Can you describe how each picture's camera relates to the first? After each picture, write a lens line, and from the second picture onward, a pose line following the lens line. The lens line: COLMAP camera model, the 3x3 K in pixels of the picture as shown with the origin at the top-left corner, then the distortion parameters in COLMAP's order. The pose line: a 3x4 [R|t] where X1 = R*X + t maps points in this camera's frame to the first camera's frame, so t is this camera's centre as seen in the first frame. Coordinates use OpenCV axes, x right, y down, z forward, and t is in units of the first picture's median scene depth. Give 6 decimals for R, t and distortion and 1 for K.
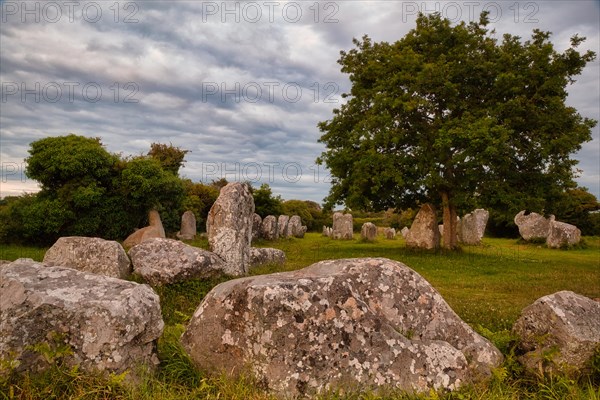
lens RADIAL K [[427.3, 0, 300.0], [0, 427.3, 200.0], [0, 0, 1]] dist [-0.008841, -0.004161]
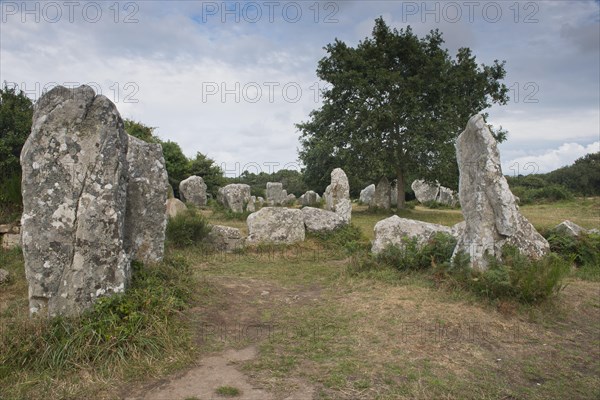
lens RADIAL K [[415.4, 0, 300.0], [0, 415.4, 200.0], [0, 0, 1]] dist [-0.047136, -0.001131]
pose [[0.960150, -0.023528, 0.278493, -0.760220], [0.001437, 0.996853, 0.079264, -0.053503], [-0.279481, -0.075705, 0.957162, -0.430774]]
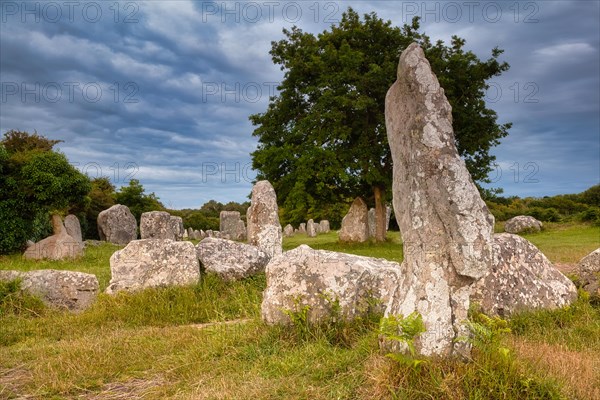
lens RADIAL K [[503.8, 0, 300.0], [0, 503.8, 200.0], [0, 0, 1]] dist [0.004208, -0.013496]
pose [[0.948552, -0.028732, 0.315314, -0.496455], [0.026250, 0.999582, 0.012115, -0.010418], [-0.315531, -0.003215, 0.948910, -0.217527]]
